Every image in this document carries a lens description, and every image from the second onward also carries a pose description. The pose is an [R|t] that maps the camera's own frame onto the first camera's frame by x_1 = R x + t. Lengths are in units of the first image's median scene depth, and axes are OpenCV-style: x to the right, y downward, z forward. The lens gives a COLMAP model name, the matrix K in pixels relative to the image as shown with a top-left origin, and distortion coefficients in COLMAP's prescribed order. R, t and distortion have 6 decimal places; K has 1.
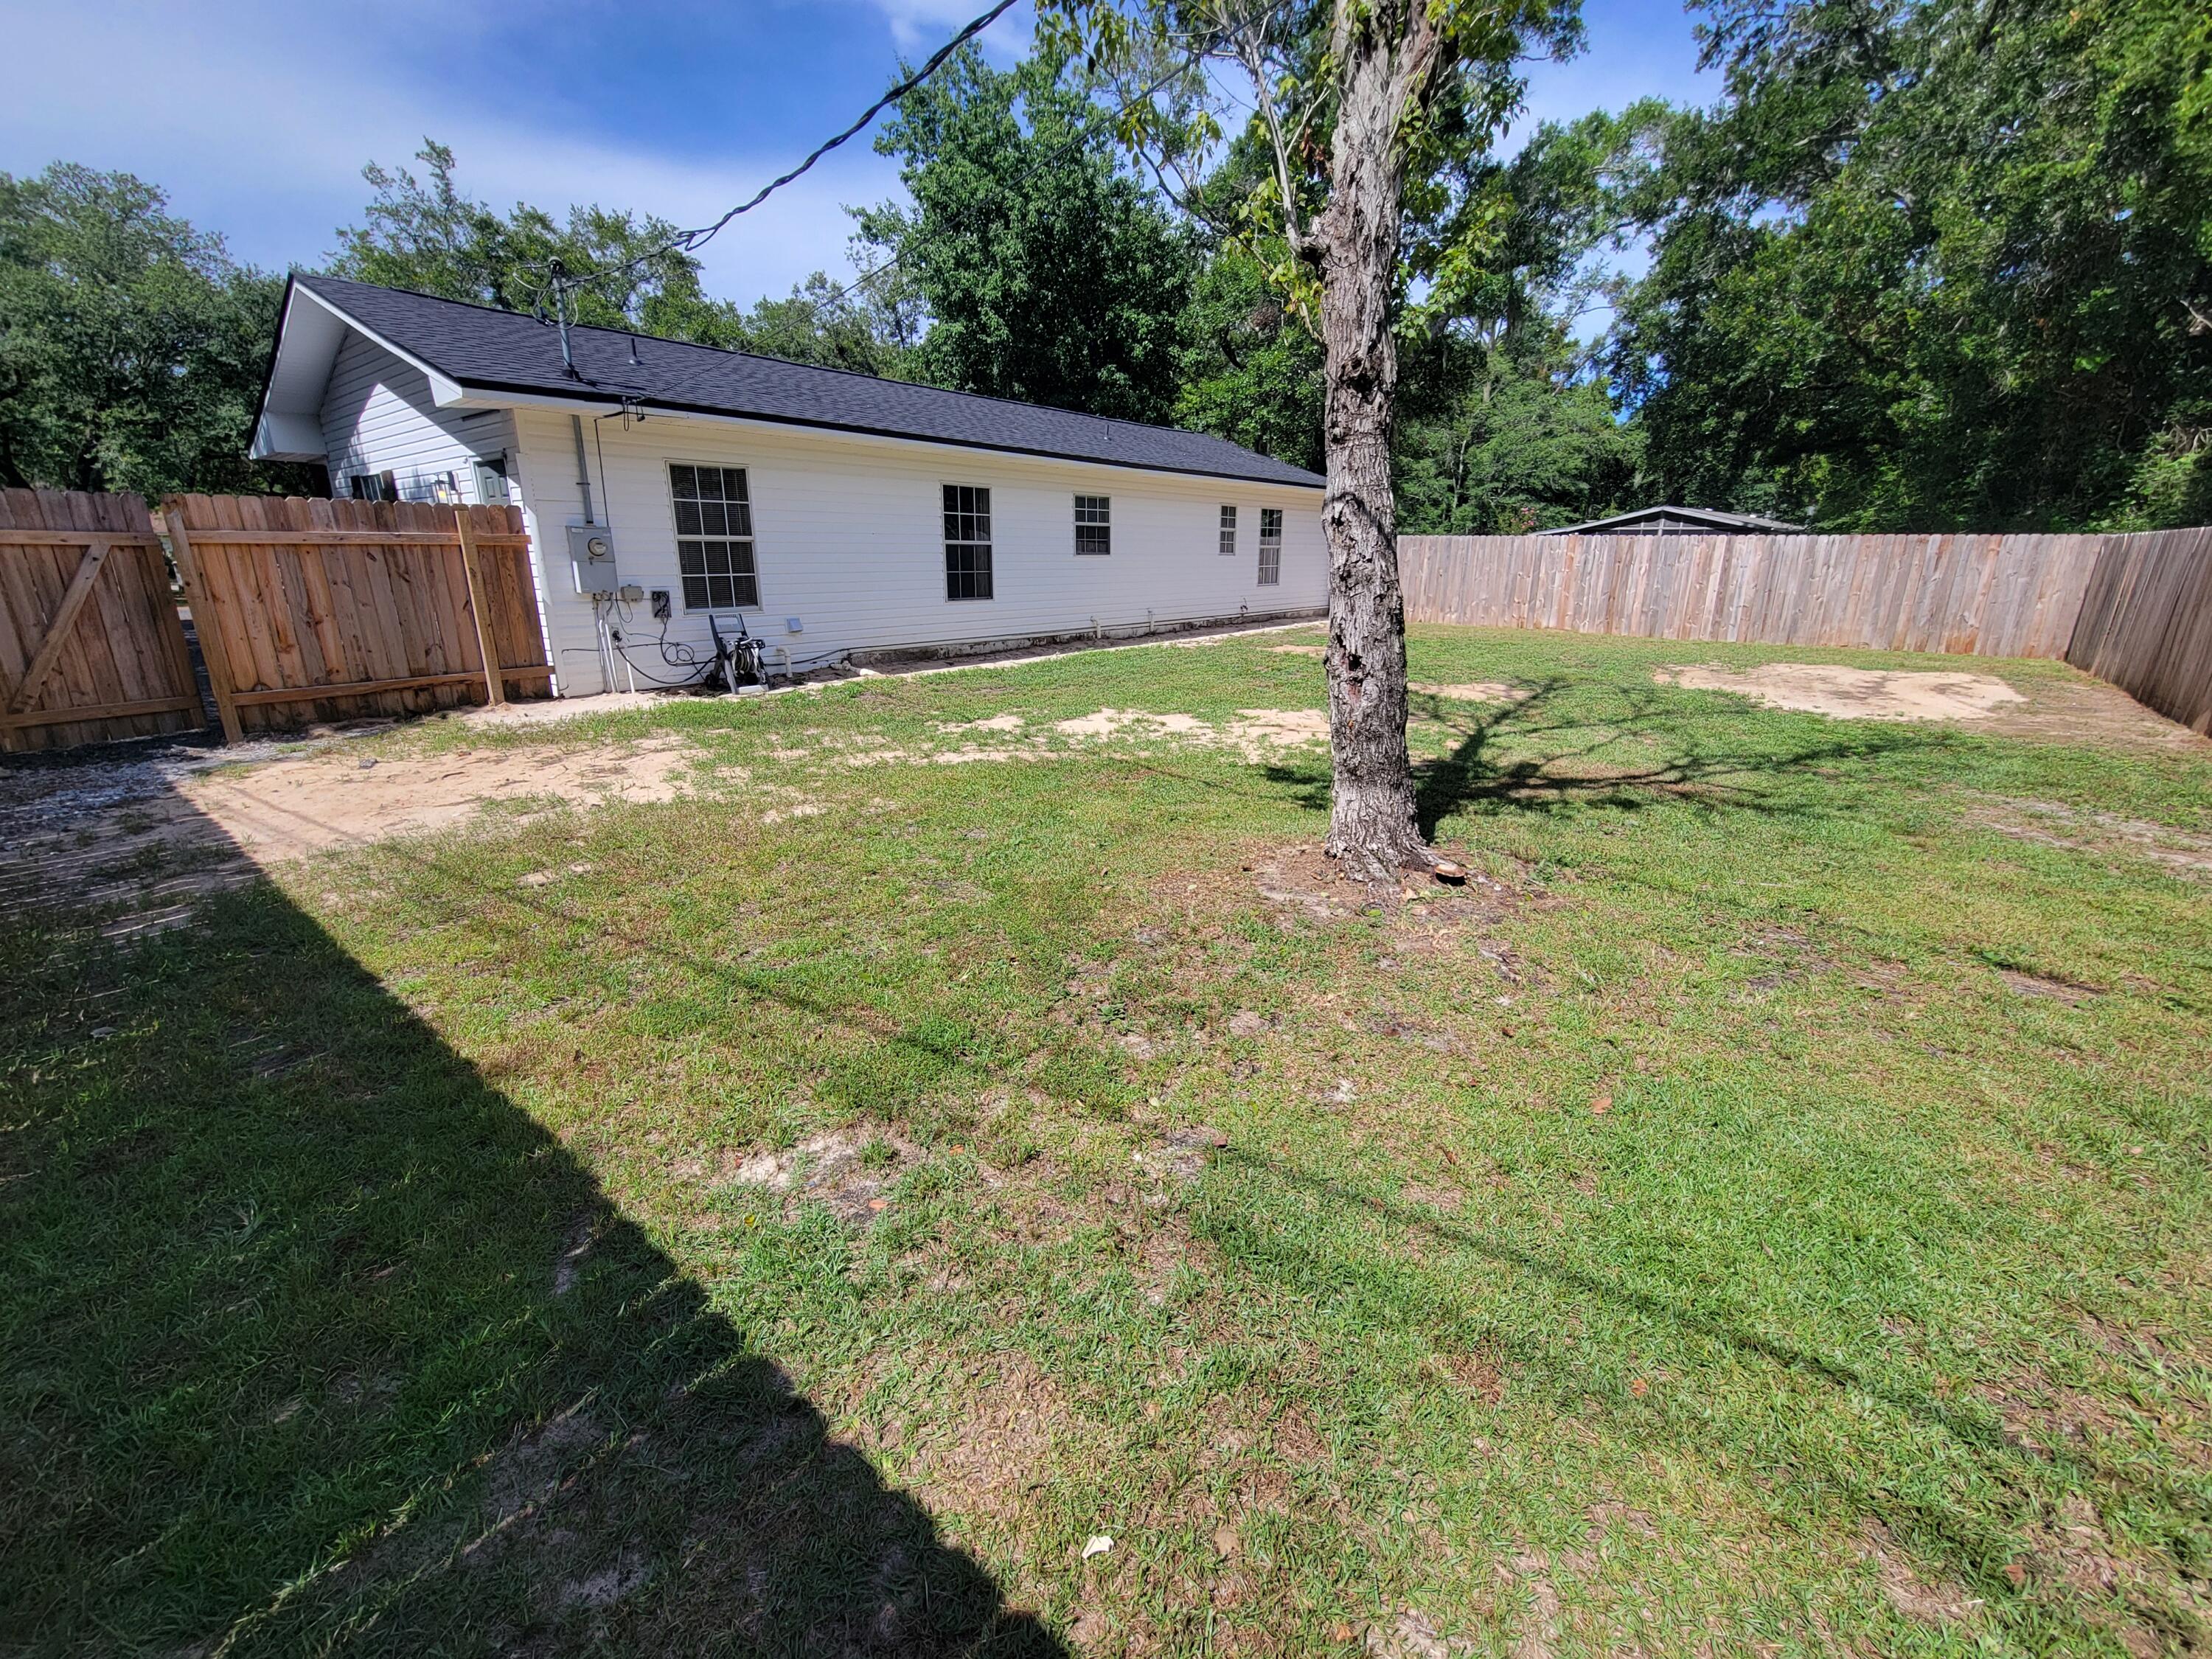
lens RADIAL K [[908.2, 0, 1103.3], [0, 908.2, 827.4], [0, 0, 1]] dist [-0.001831, 0.000841]
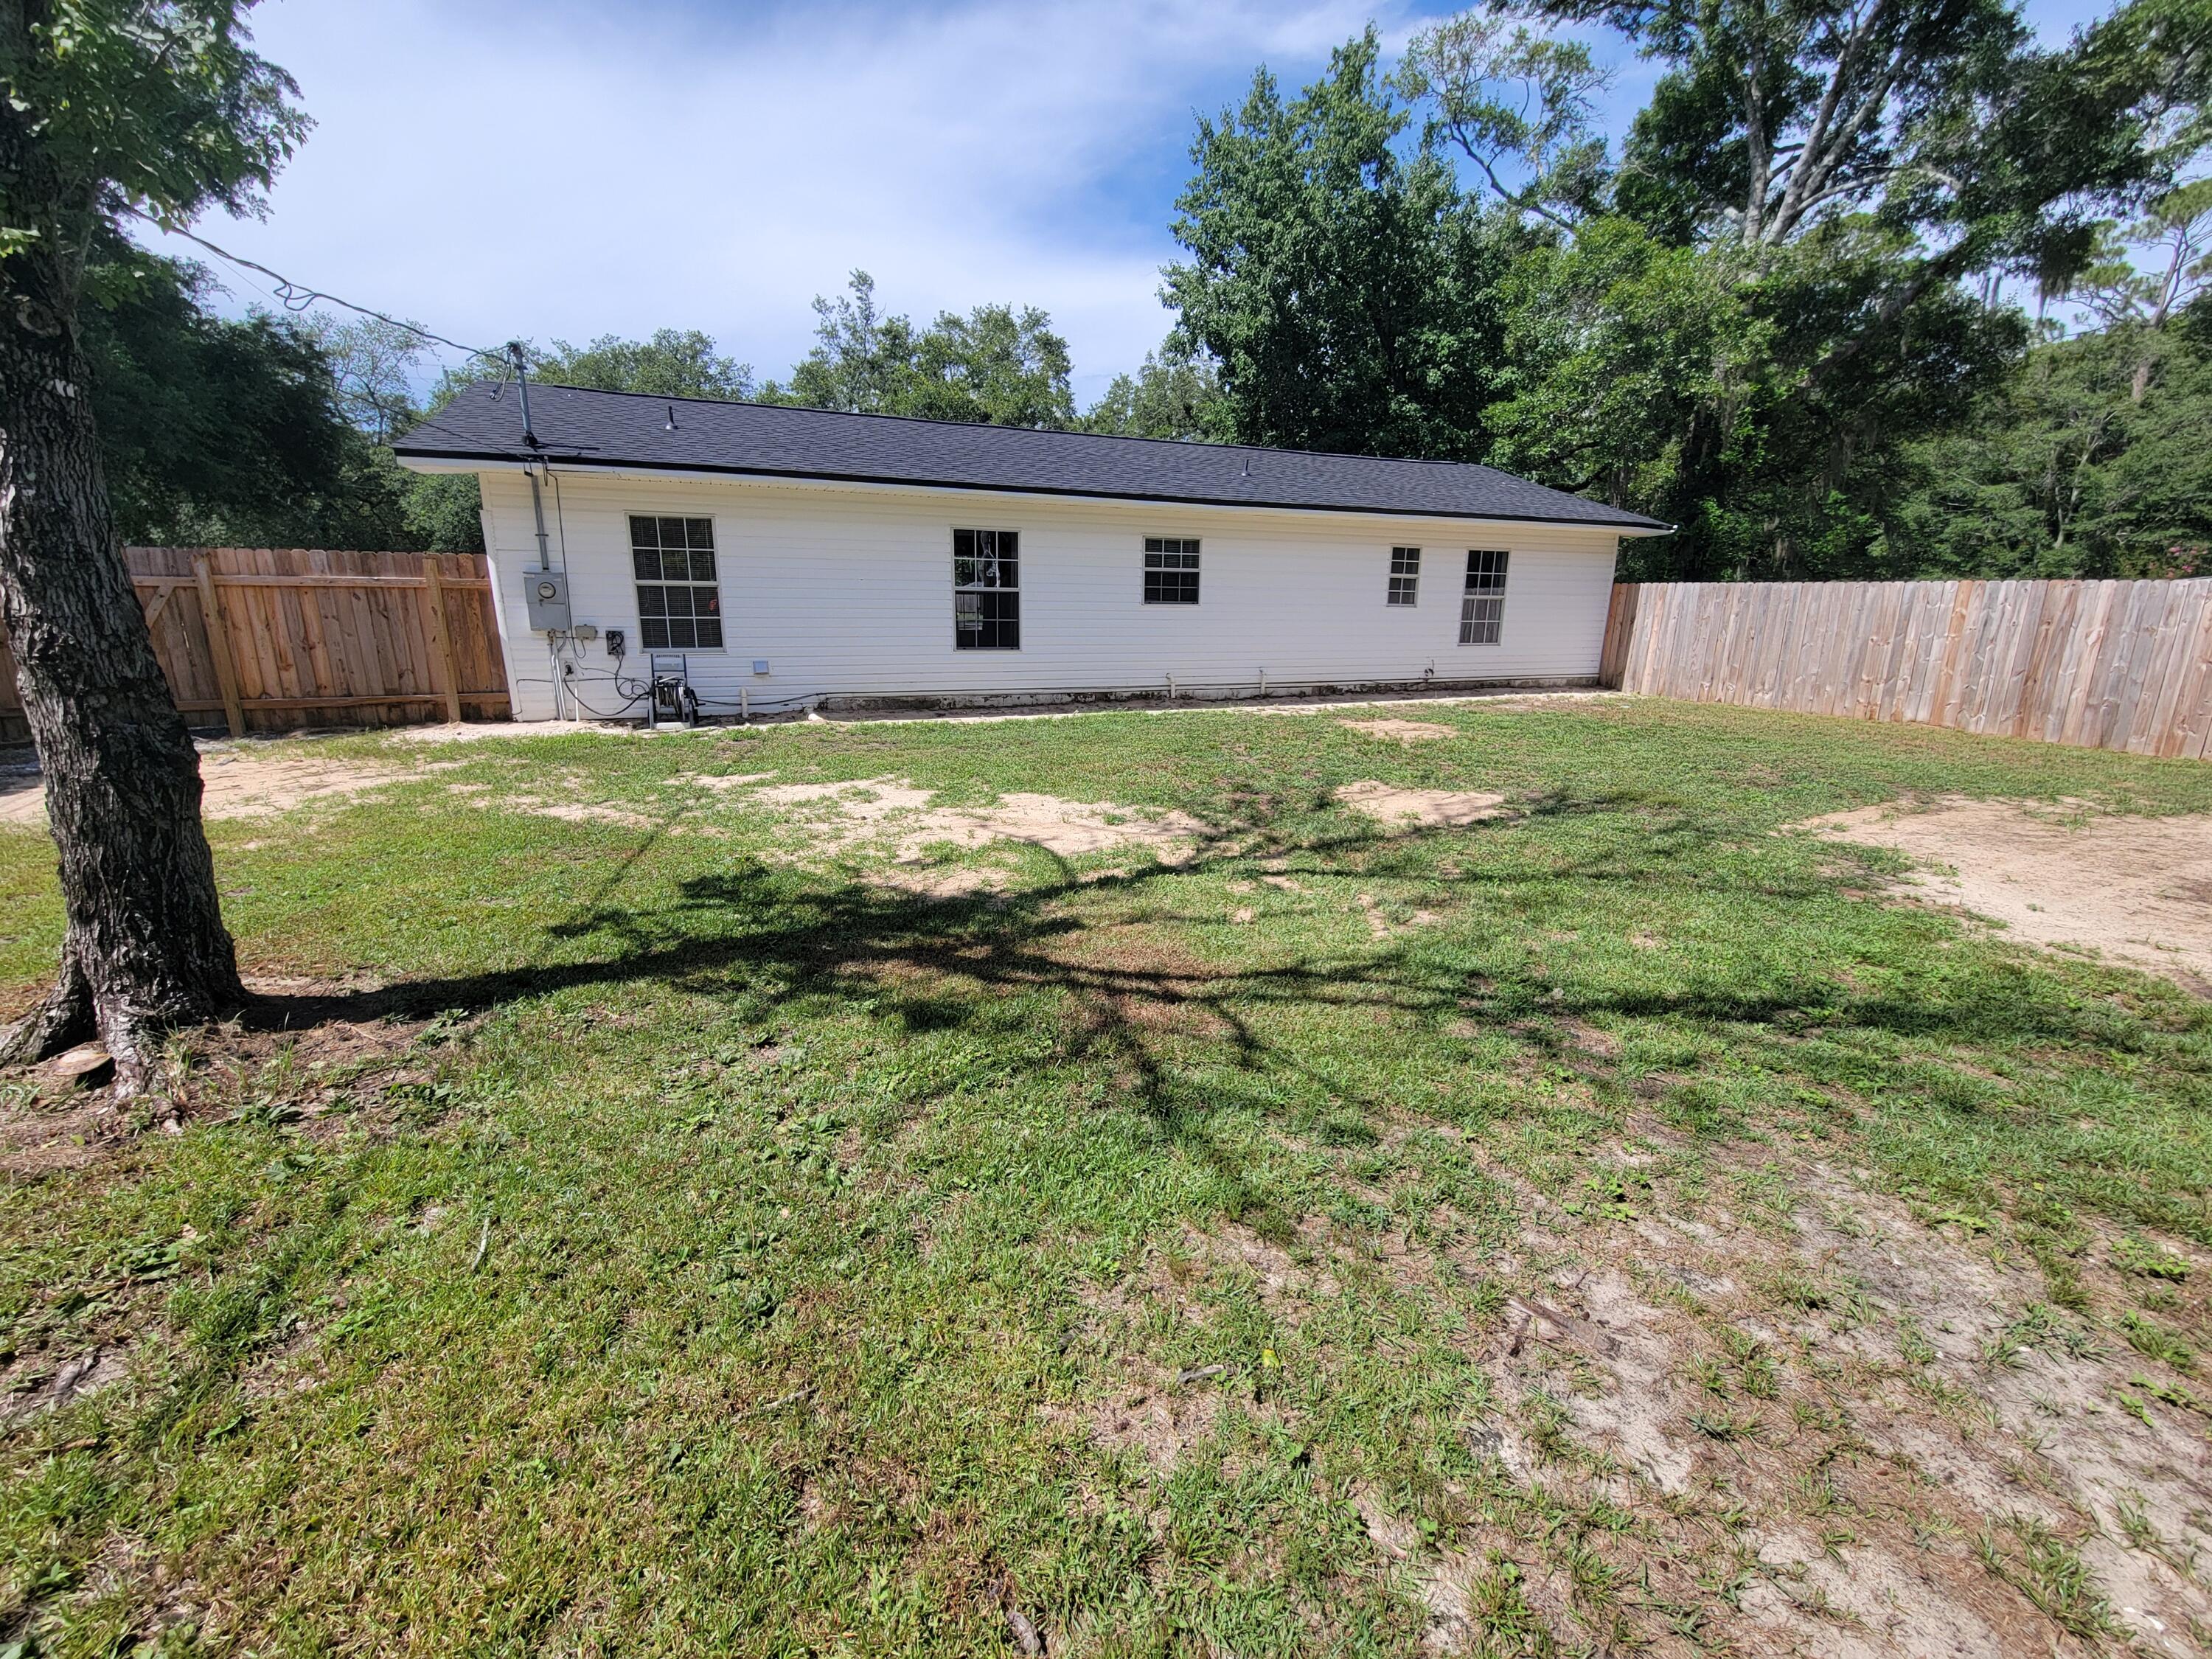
lens RADIAL K [[908.2, 0, 1106.9], [0, 908.2, 828.6], [0, 0, 1]] dist [-0.001831, 0.000841]
pose [[0.878542, 0.121537, -0.461944, 0.378258], [-0.146348, 0.989067, -0.018108, -0.061634], [0.454693, 0.083514, 0.886724, 0.215211]]
